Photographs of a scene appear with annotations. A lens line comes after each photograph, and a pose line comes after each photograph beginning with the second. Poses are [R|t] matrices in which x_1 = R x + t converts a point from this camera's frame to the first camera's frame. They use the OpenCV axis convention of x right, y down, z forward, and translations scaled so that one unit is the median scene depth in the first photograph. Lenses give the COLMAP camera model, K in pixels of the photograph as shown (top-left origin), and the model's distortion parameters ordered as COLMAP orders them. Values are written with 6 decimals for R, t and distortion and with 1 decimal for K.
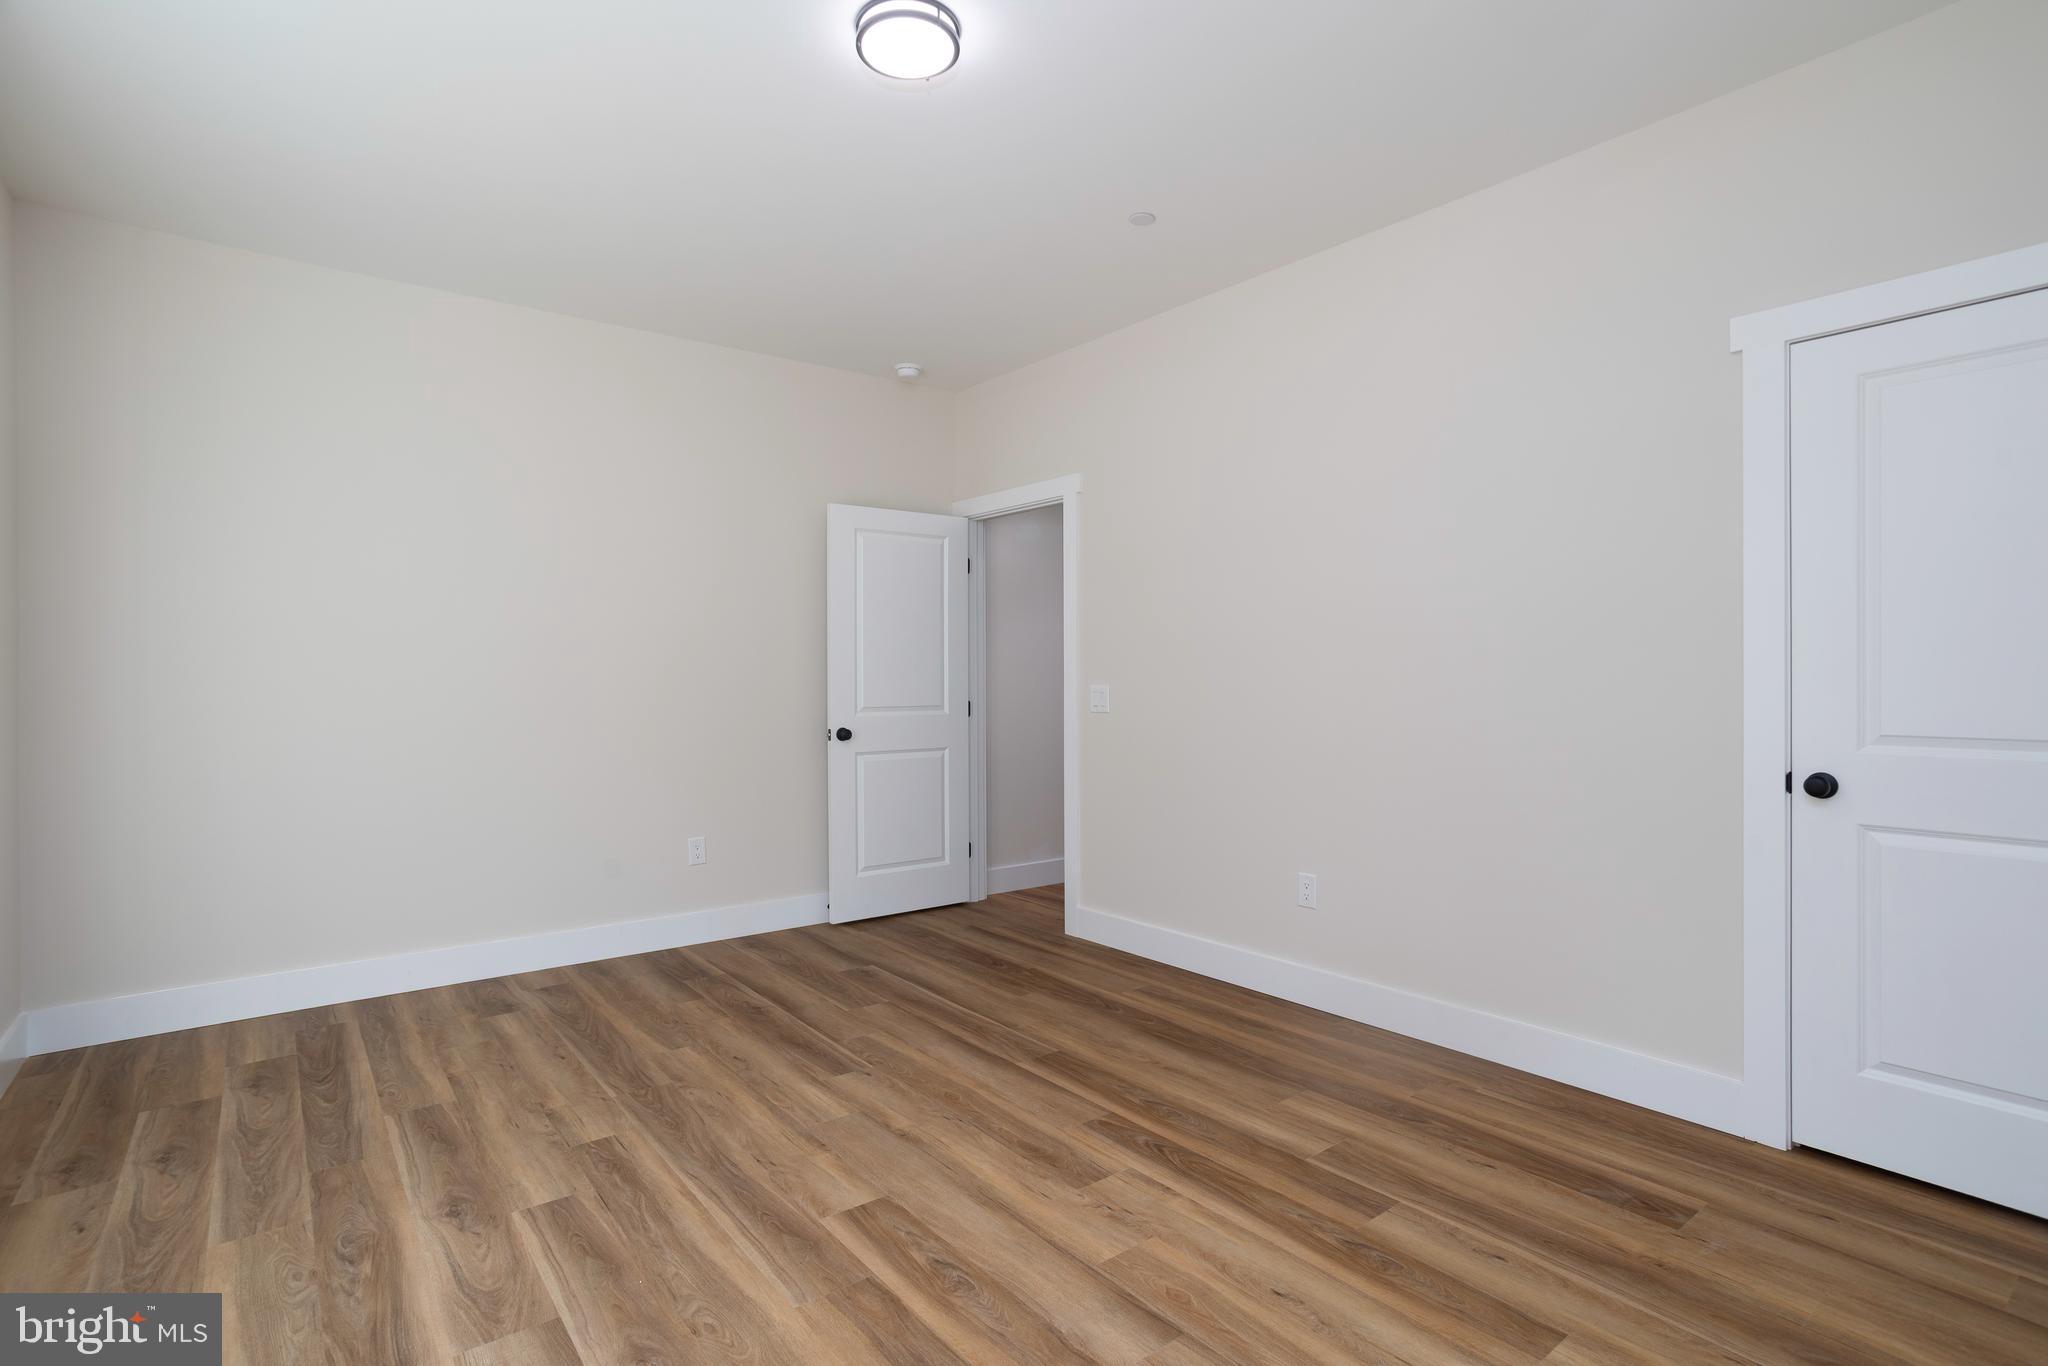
lens RADIAL K [[988.2, 0, 1015.3], [0, 988.2, 680.4], [0, 0, 1]] dist [-0.058793, 0.035668]
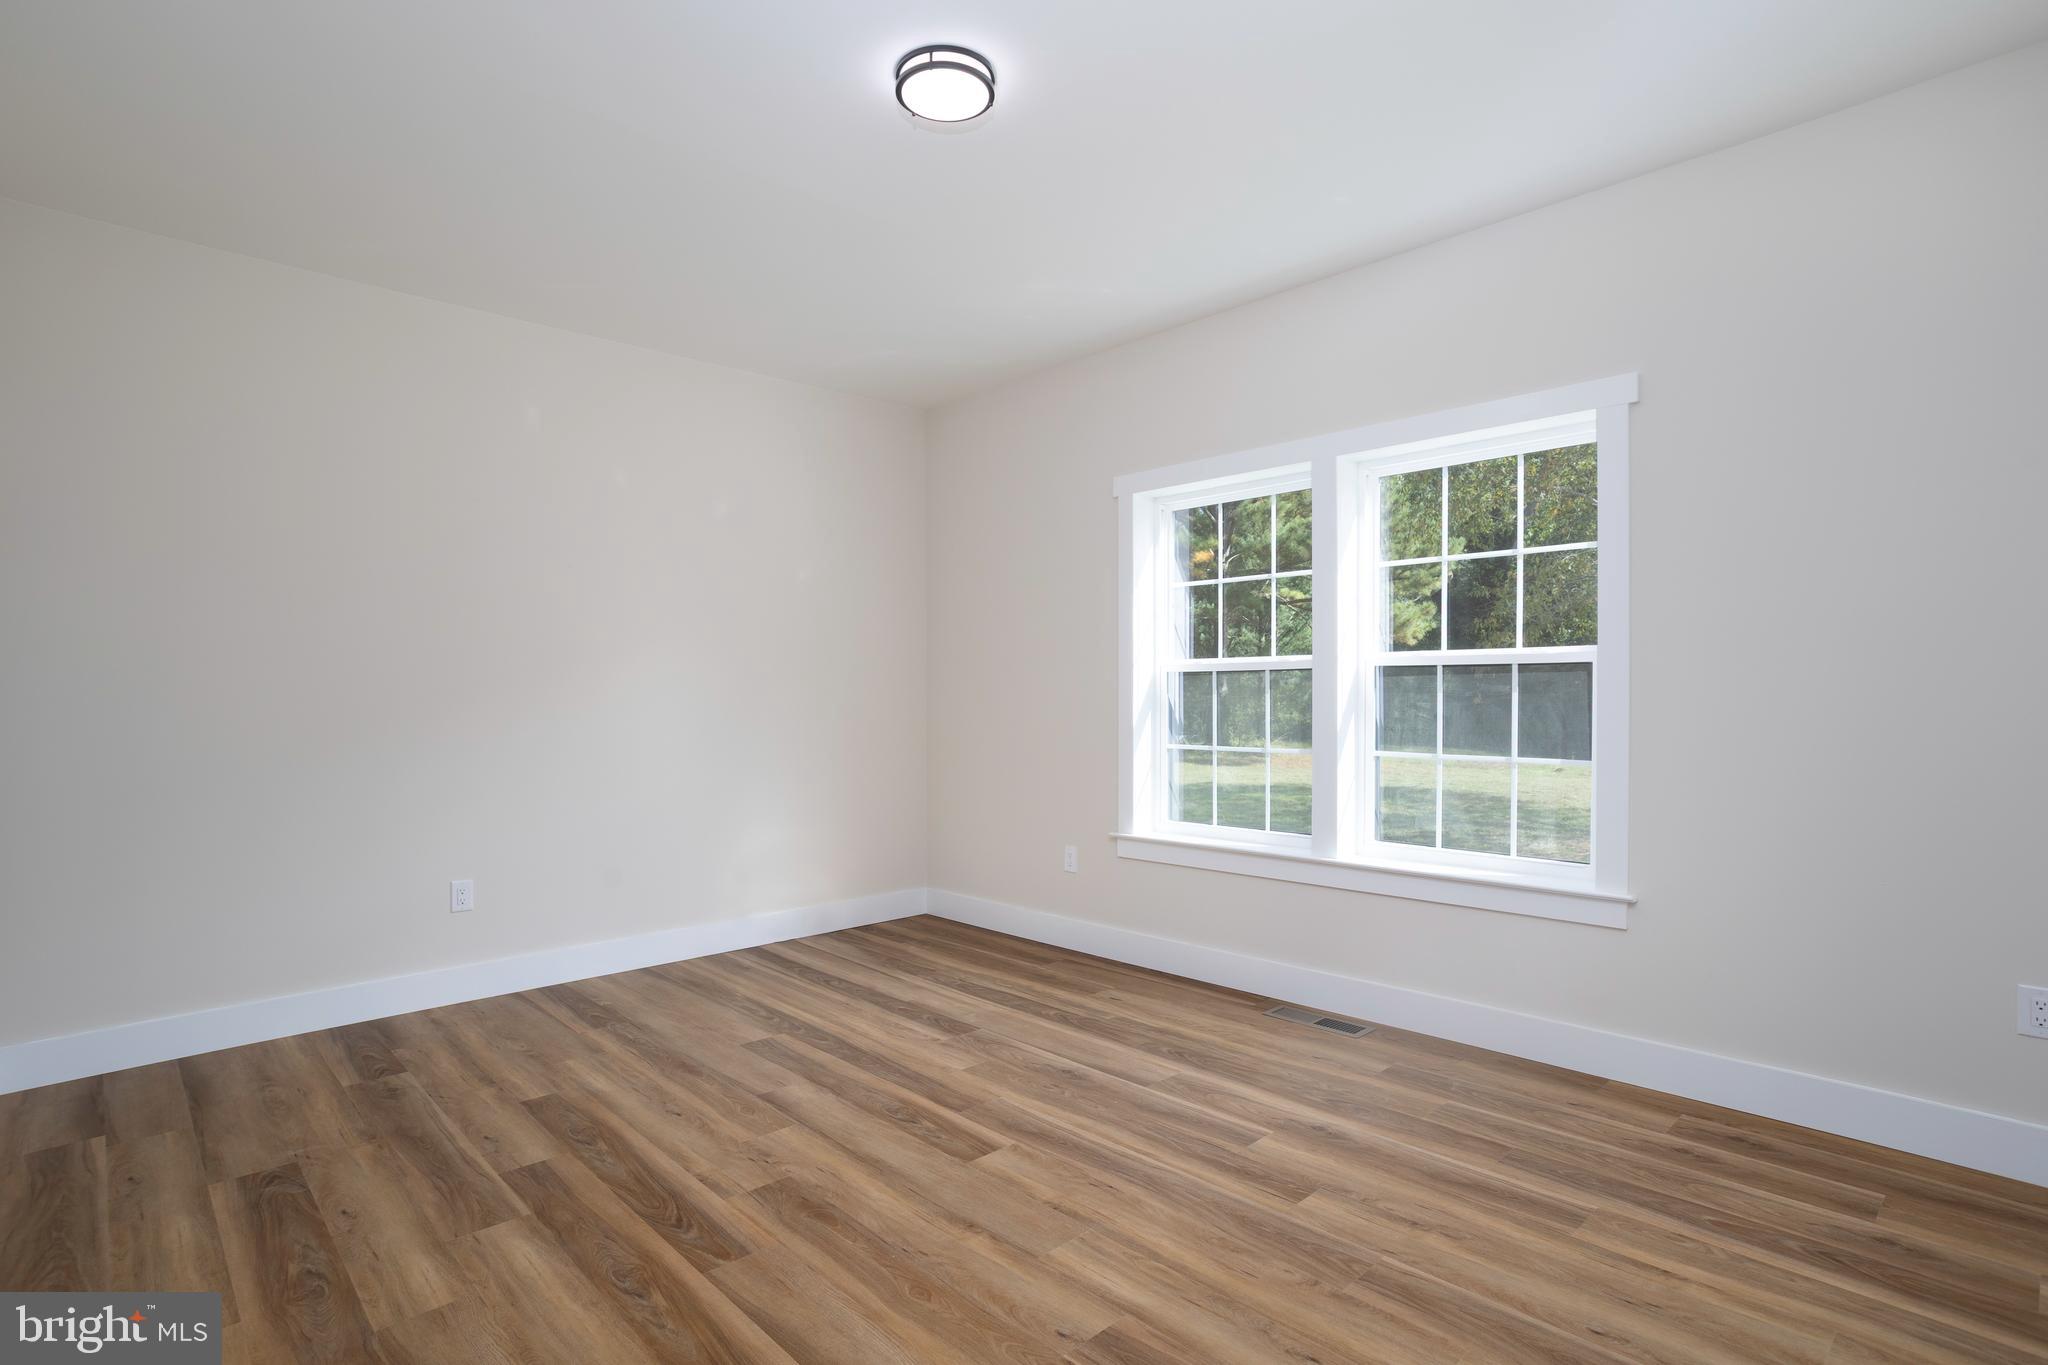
lens RADIAL K [[988.2, 0, 1015.3], [0, 988.2, 679.9], [0, 0, 1]] dist [-0.058793, 0.035668]
pose [[-0.995560, 0.012556, -0.093286, -0.085258], [0.013176, 0.999895, -0.006038, -0.008860], [0.093201, -0.007240, -0.995621, 1.979822]]
